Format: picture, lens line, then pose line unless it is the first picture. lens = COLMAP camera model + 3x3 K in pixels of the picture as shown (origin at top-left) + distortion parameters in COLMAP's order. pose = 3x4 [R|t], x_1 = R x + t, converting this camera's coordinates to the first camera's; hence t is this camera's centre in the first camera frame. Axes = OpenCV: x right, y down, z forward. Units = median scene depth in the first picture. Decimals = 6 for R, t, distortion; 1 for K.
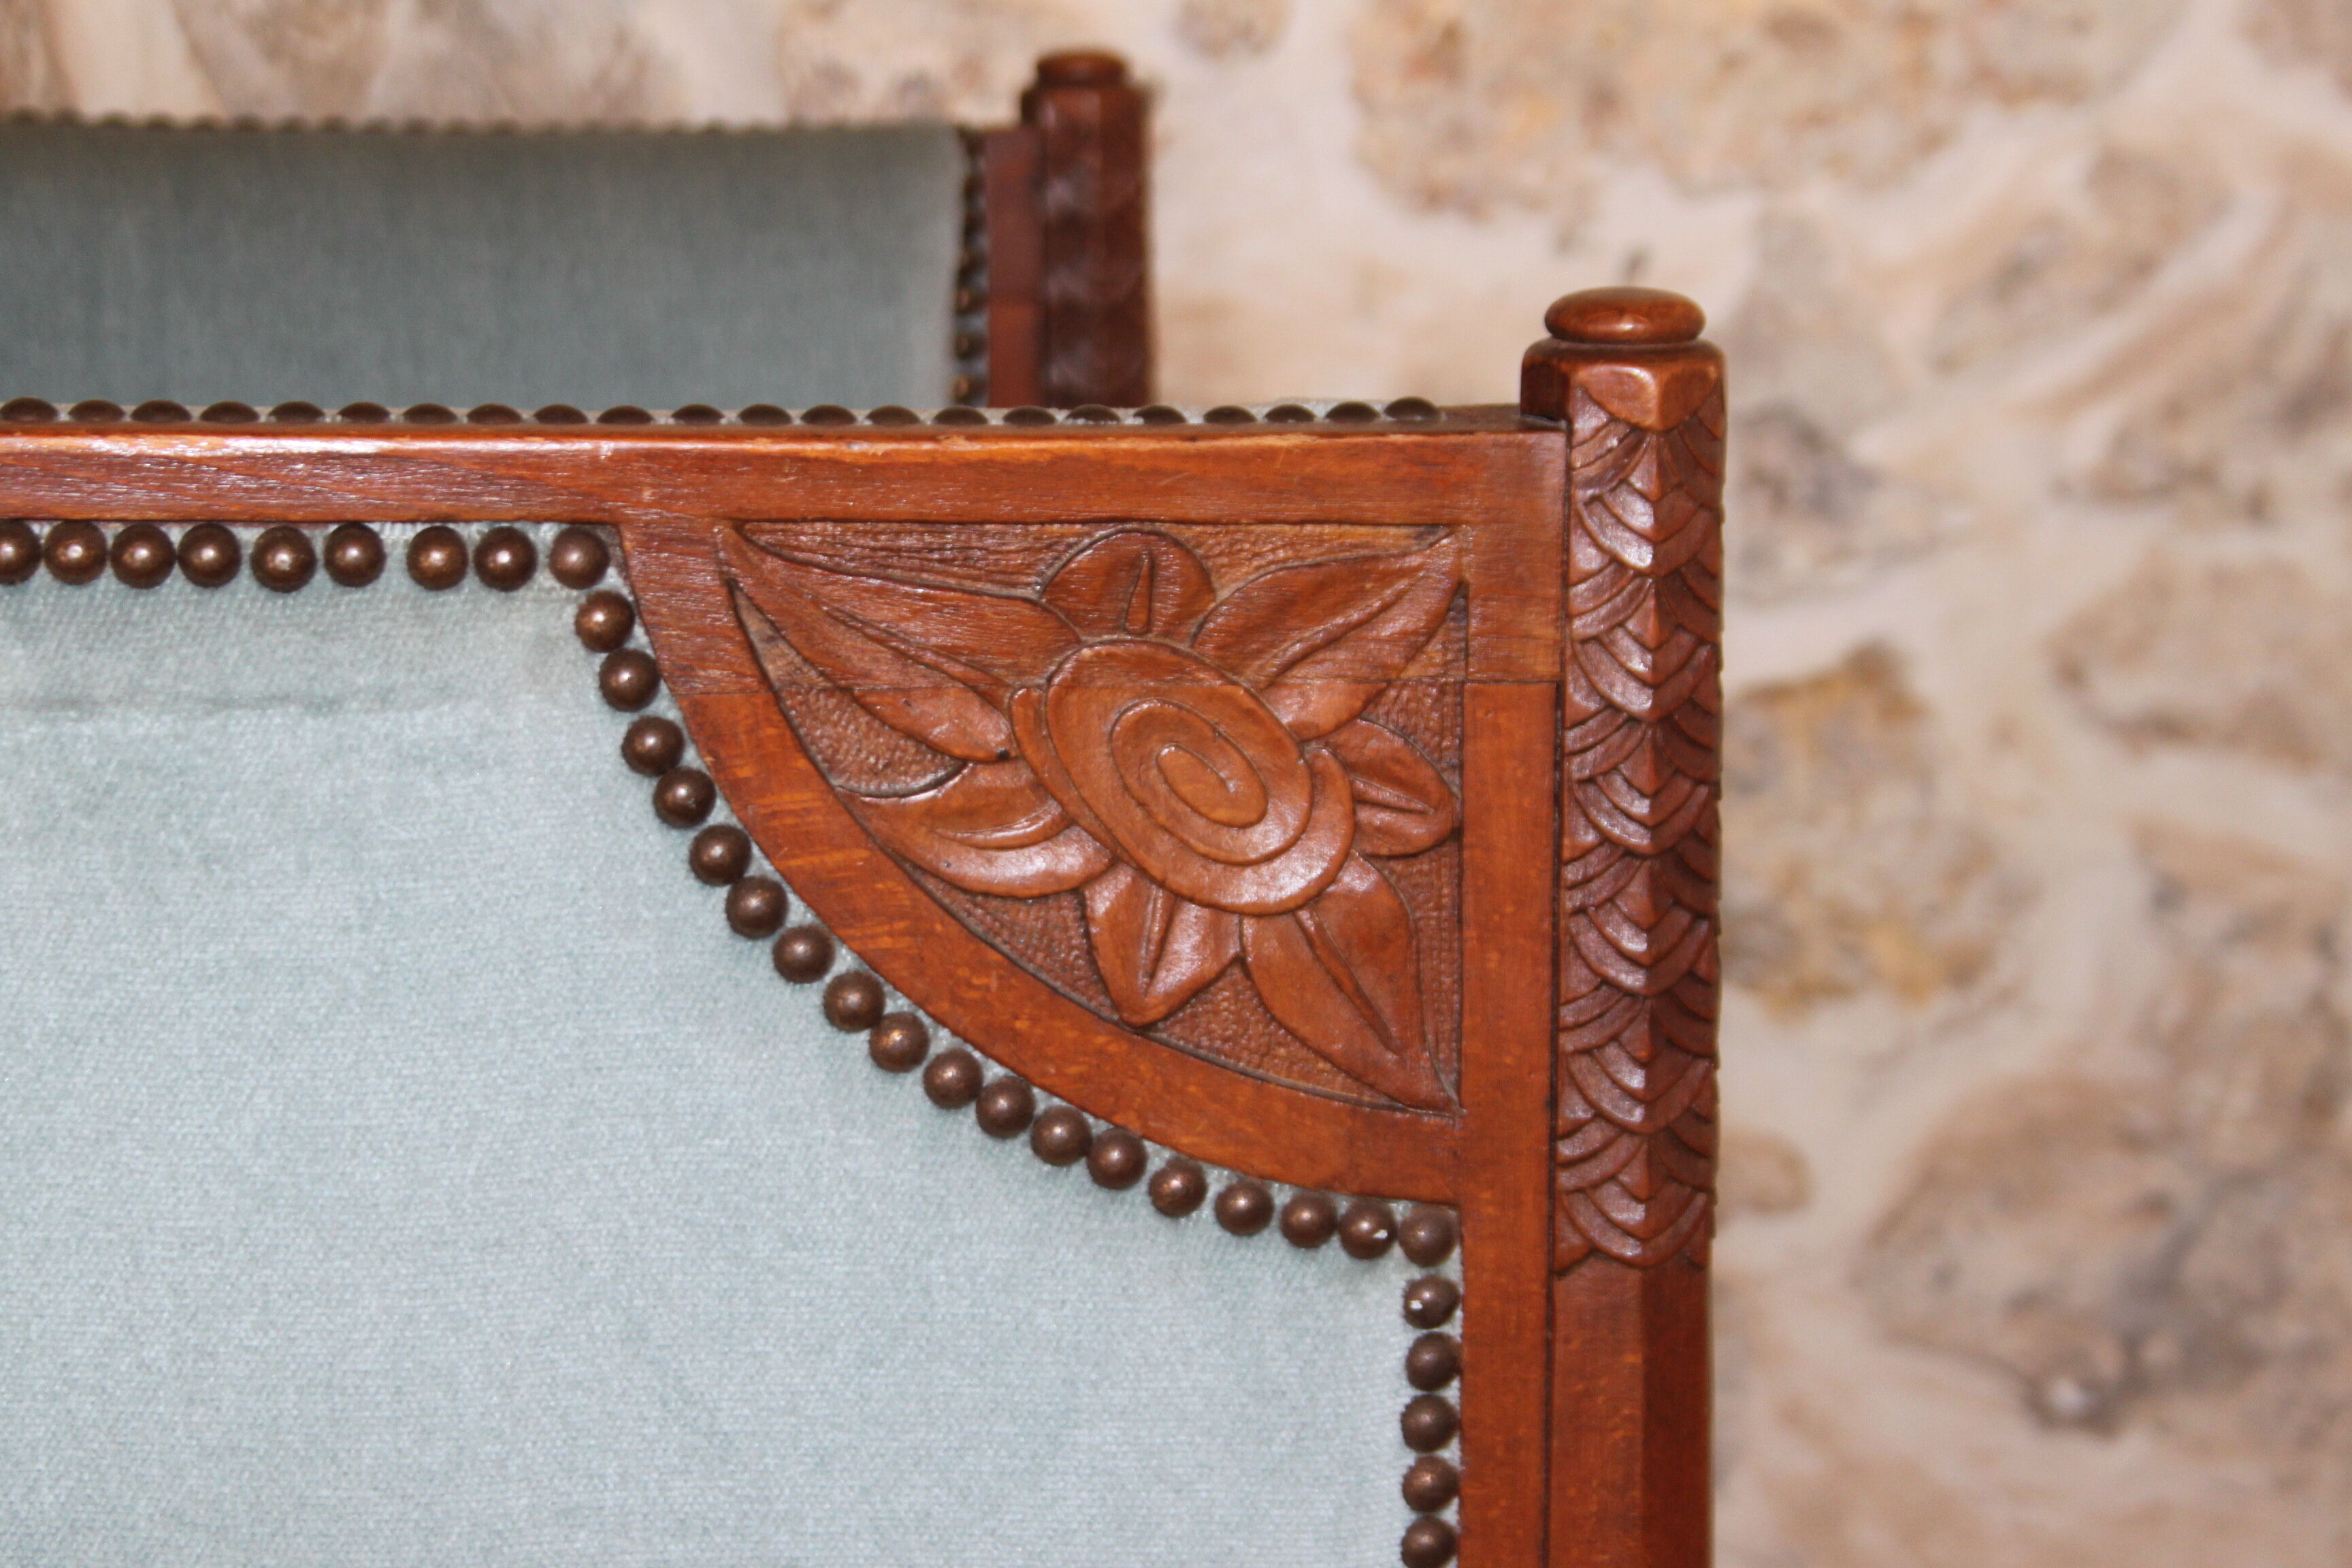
lens RADIAL K [[5698.5, 0, 1201.7], [0, 5698.5, 766.6], [0, 0, 1]] dist [0.122011, 0.000000]
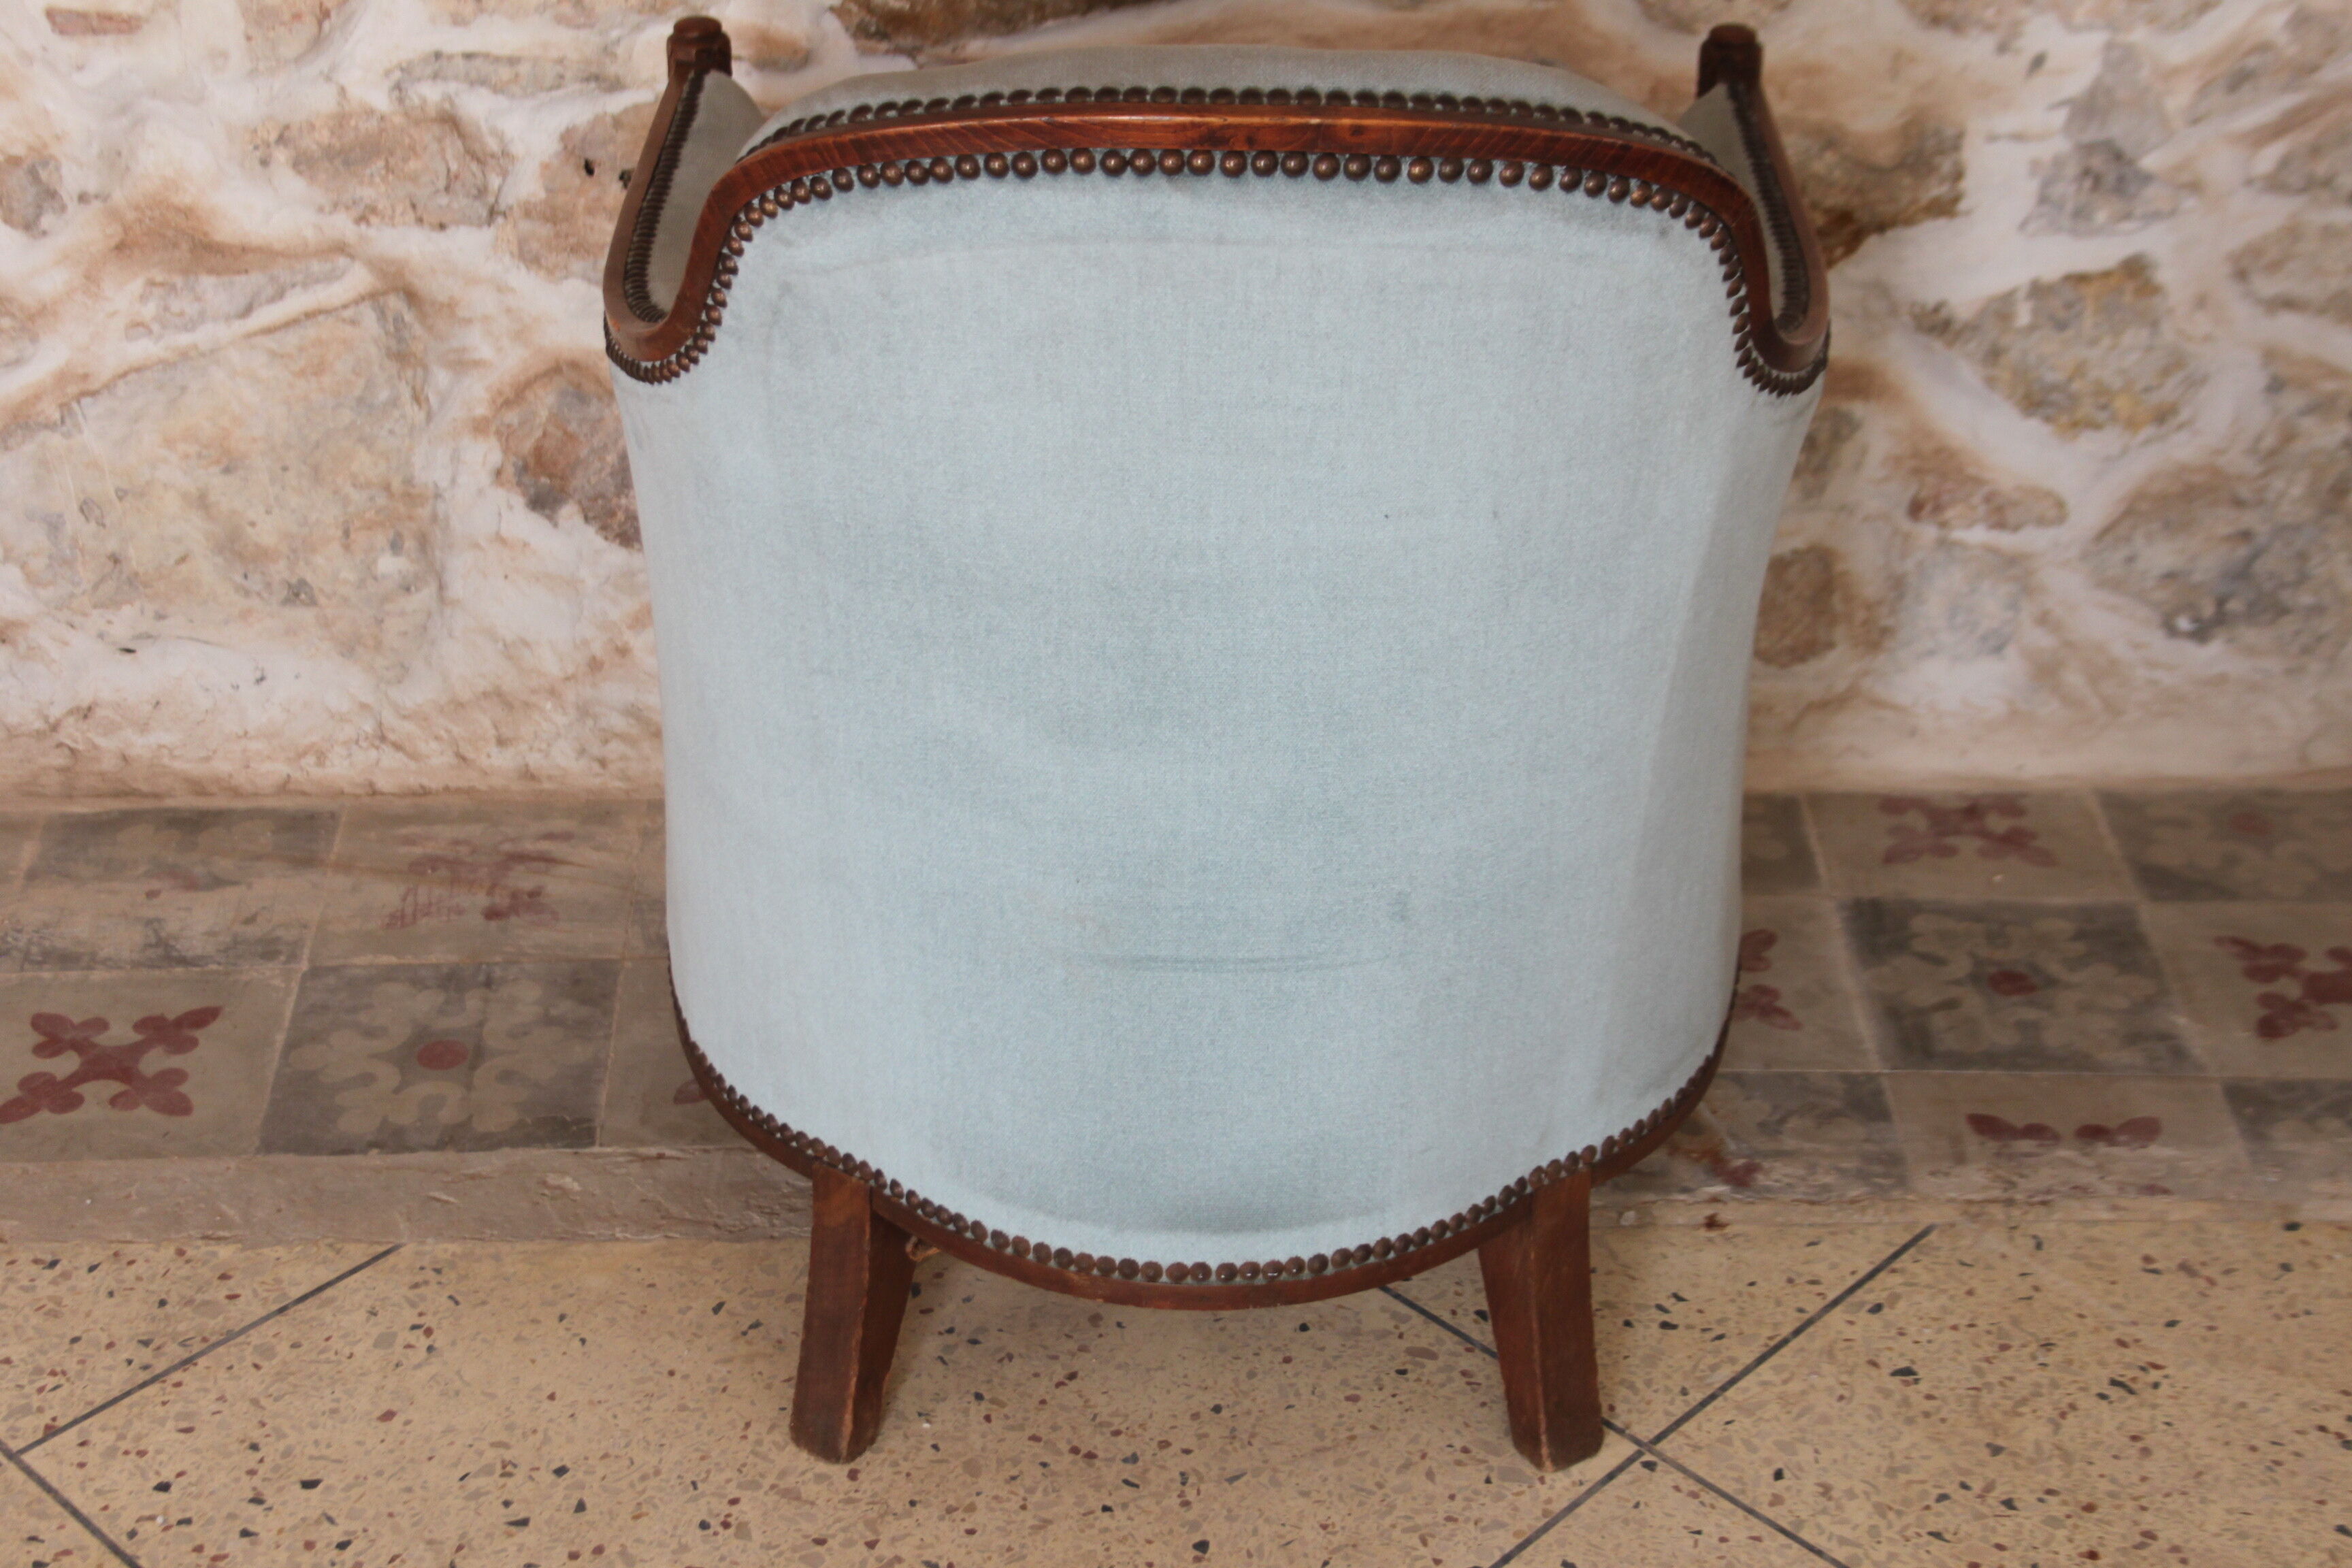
lens RADIAL K [[3778.2, 0, 1203.9], [0, 3778.2, 709.2], [0, 0, 1]] dist [0.033616, 0.000000]
pose [[0.985787, 0.111822, -0.125376, -0.017040], [-0.068908, 0.949765, 0.305284, -0.249183], [0.153215, -0.292306, 0.943972, -0.315350]]
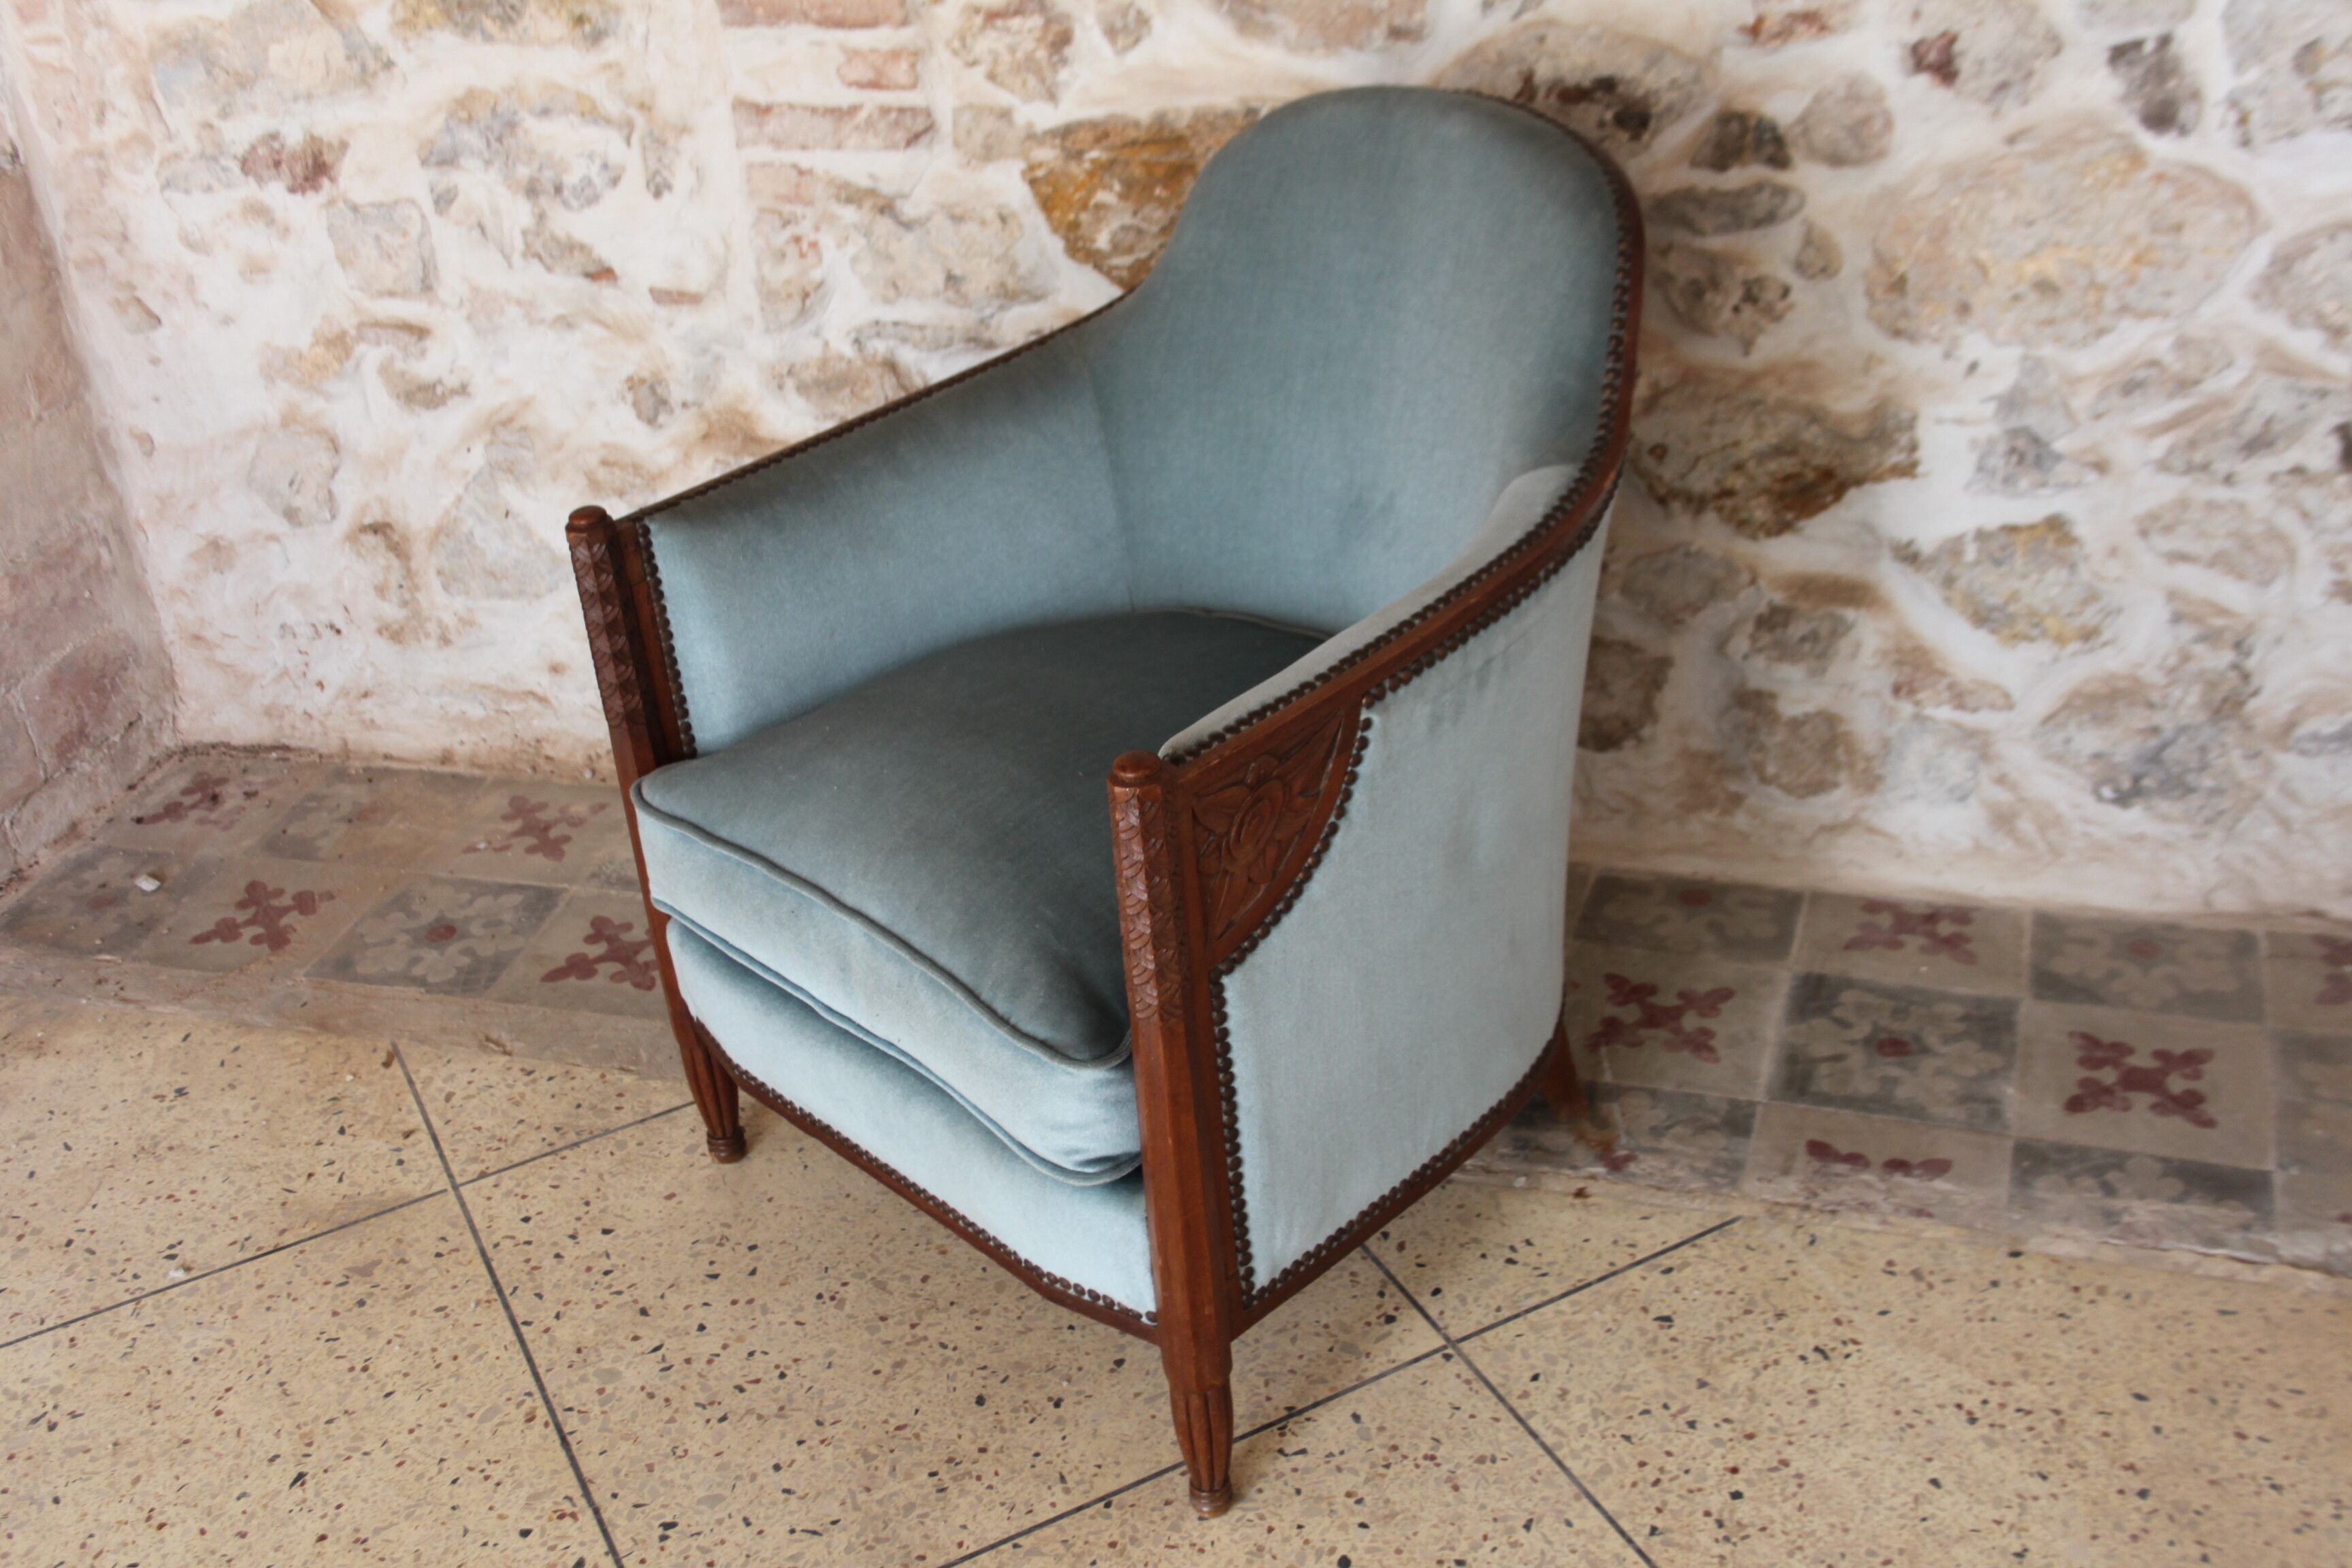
lens RADIAL K [[2639.4, 0, 1175.3], [0, 2639.4, 727.4], [0, 0, 1]] dist [-0.056015, 0.000000]
pose [[0.878973, 0.190098, -0.437343, 0.306653], [-0.045505, 0.946360, 0.319895, -0.294882], [0.474695, -0.261278, 0.840475, -0.216576]]
